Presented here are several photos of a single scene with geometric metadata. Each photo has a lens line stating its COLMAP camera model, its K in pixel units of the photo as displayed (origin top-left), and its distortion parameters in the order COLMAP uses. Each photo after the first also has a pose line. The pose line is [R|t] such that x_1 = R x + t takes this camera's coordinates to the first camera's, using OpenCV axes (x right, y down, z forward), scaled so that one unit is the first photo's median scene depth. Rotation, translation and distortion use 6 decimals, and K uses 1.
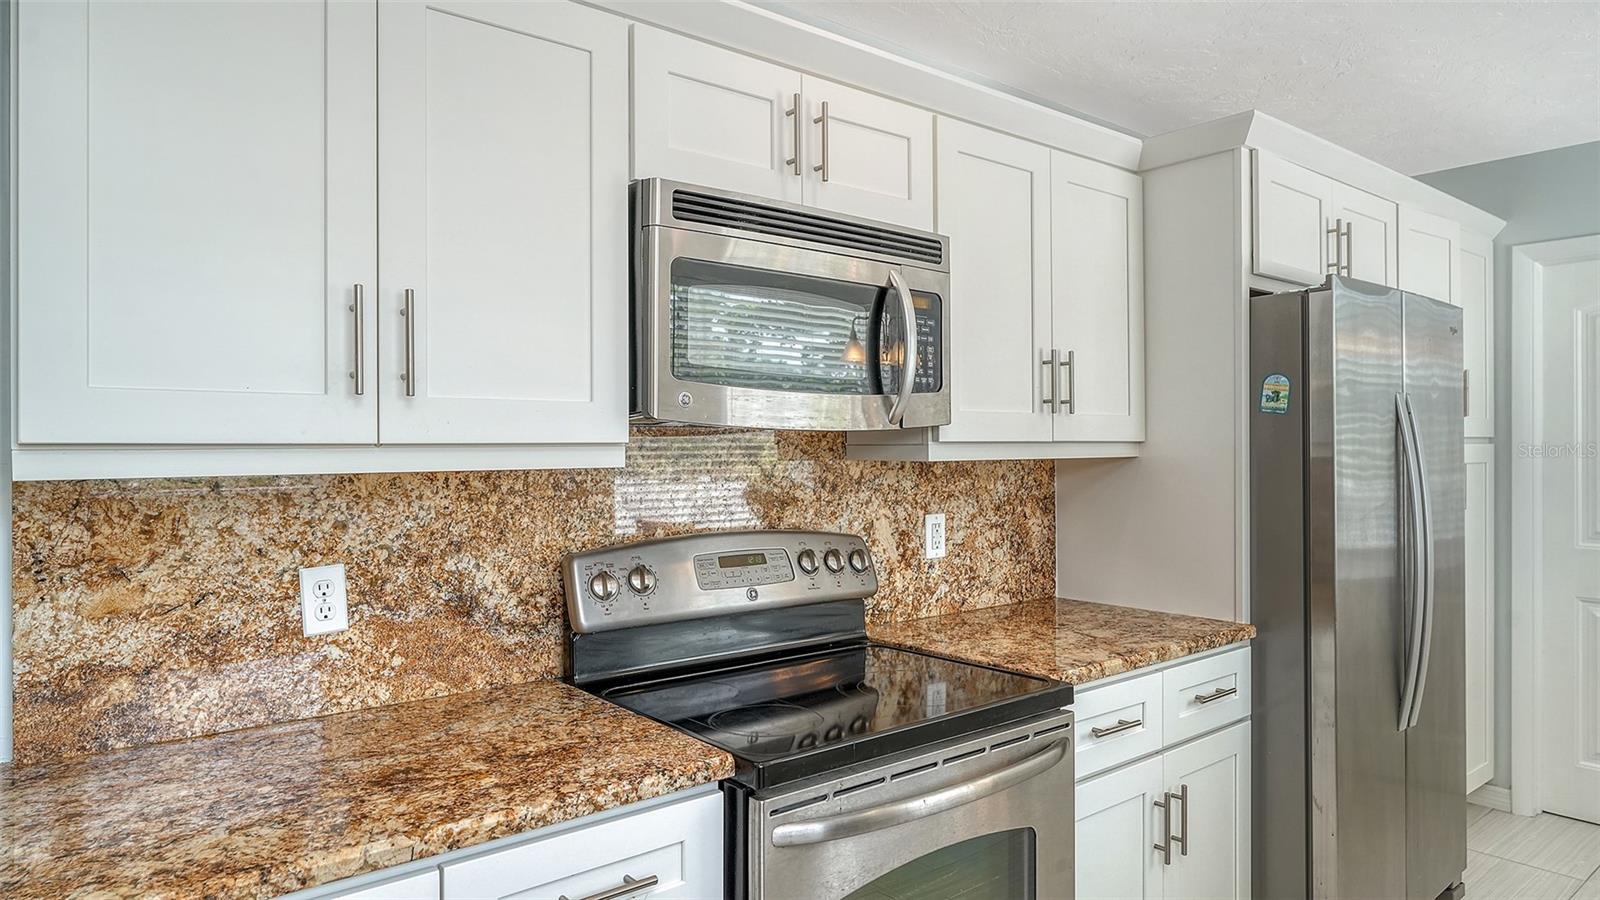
lens RADIAL K [[983.3, 0, 800.0], [0, 983.3, 450.0], [0, 0, 1]] dist [-0.005205, -0.001828]
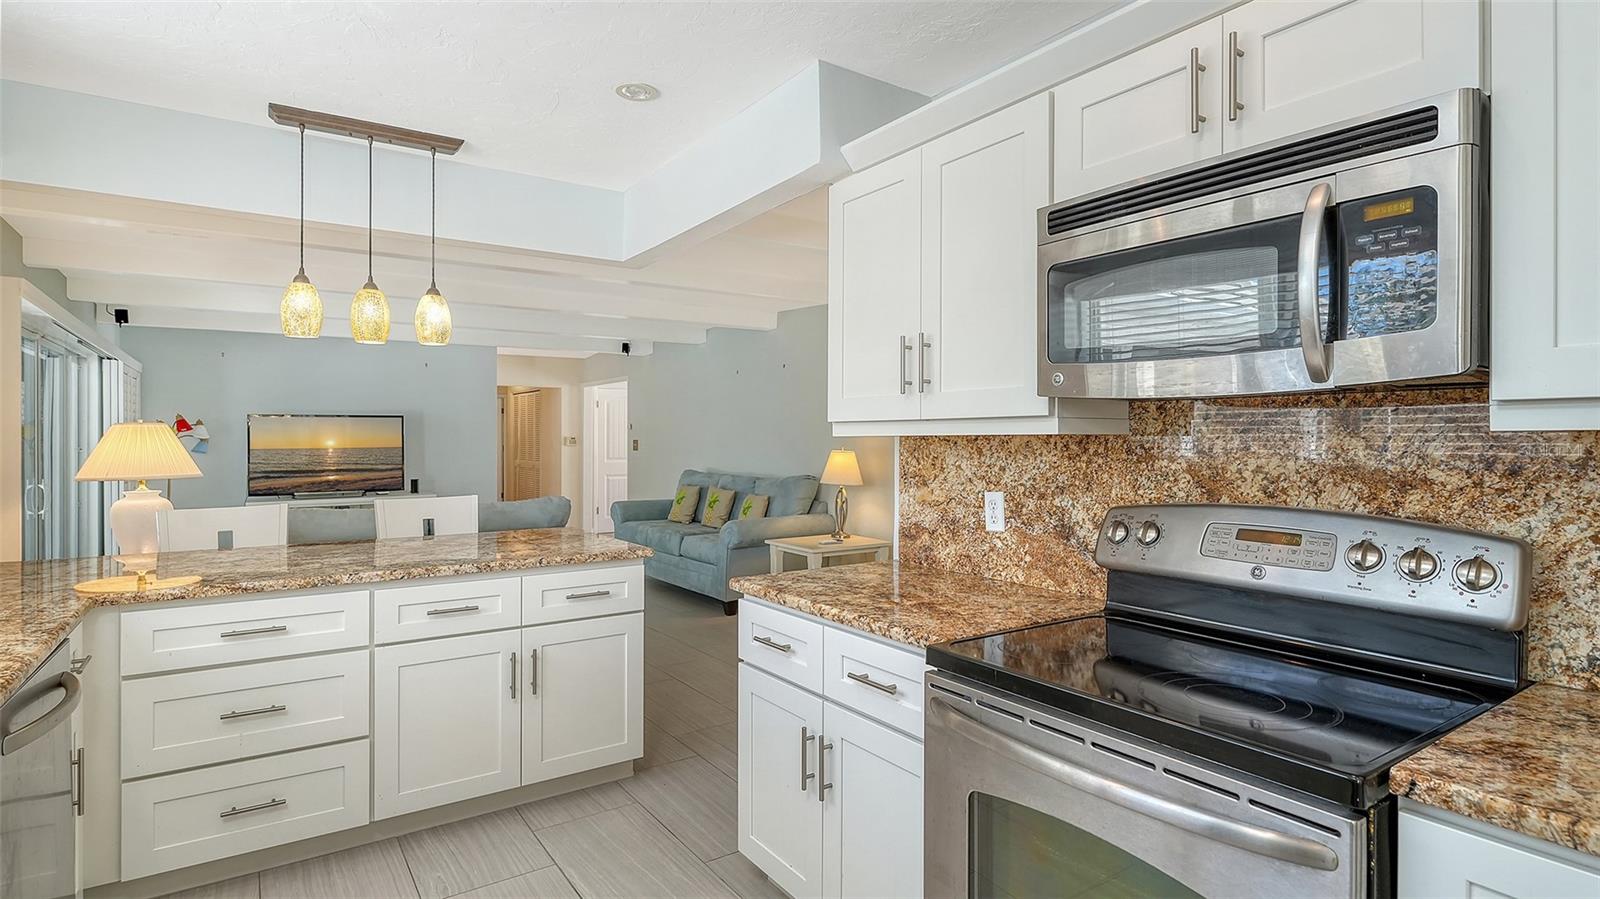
lens RADIAL K [[809.1, 0, 800.0], [0, 809.1, 449.5], [0, 0, 1]] dist [0.001542, 0.000314]
pose [[-0.085776, 0.018688, -0.996139, 0.896969], [-0.001100, 0.999822, 0.018851, 0.017567], [0.996314, 0.002713, -0.085740, 0.744916]]
